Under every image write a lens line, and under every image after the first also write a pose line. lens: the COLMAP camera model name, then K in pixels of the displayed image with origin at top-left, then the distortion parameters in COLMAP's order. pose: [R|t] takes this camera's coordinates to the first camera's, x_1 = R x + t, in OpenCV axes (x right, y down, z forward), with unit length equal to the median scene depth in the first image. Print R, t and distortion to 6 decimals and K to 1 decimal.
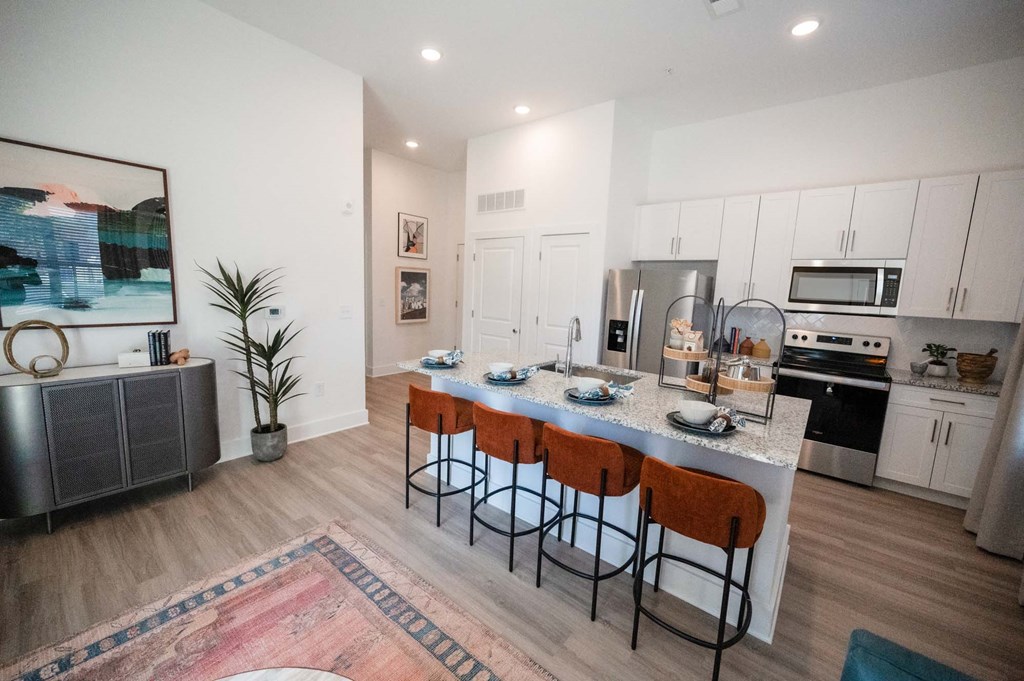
lens RADIAL K [[402.5, 0, 511.4], [0, 402.5, 342.1], [0, 0, 1]] dist [-0.003244, 0.000078]
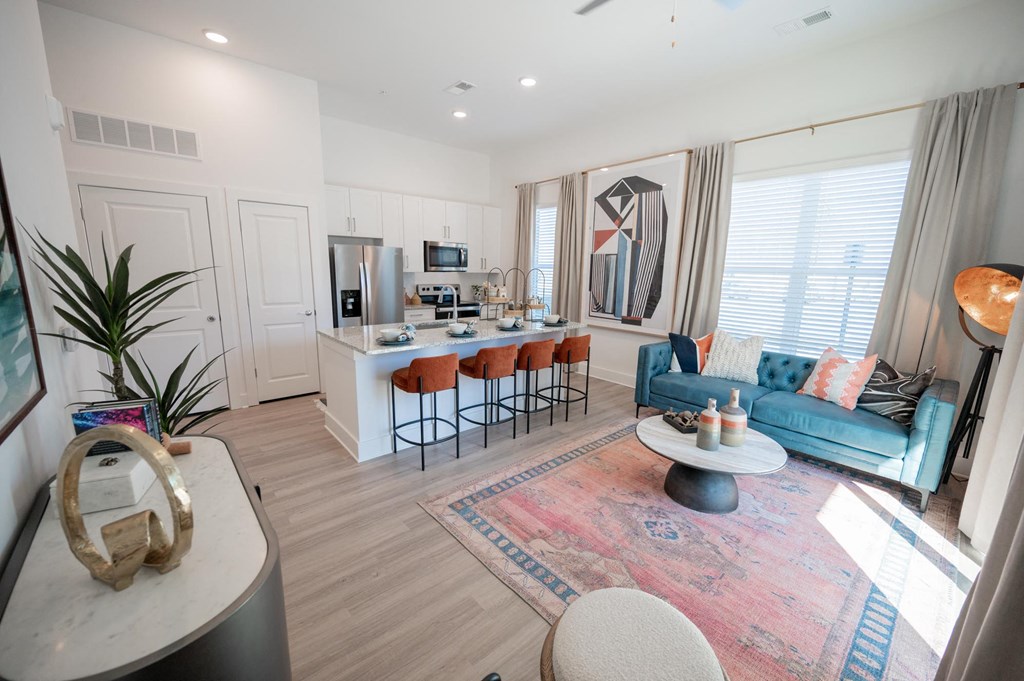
lens RADIAL K [[402.5, 0, 511.6], [0, 402.5, 344.1], [0, 0, 1]] dist [-0.003244, 0.000078]
pose [[0.176625, -0.225904, 0.958004, -1.277404], [0.123117, 0.970732, 0.206207, -0.136233], [-0.976548, 0.081525, 0.199268, 0.536687]]
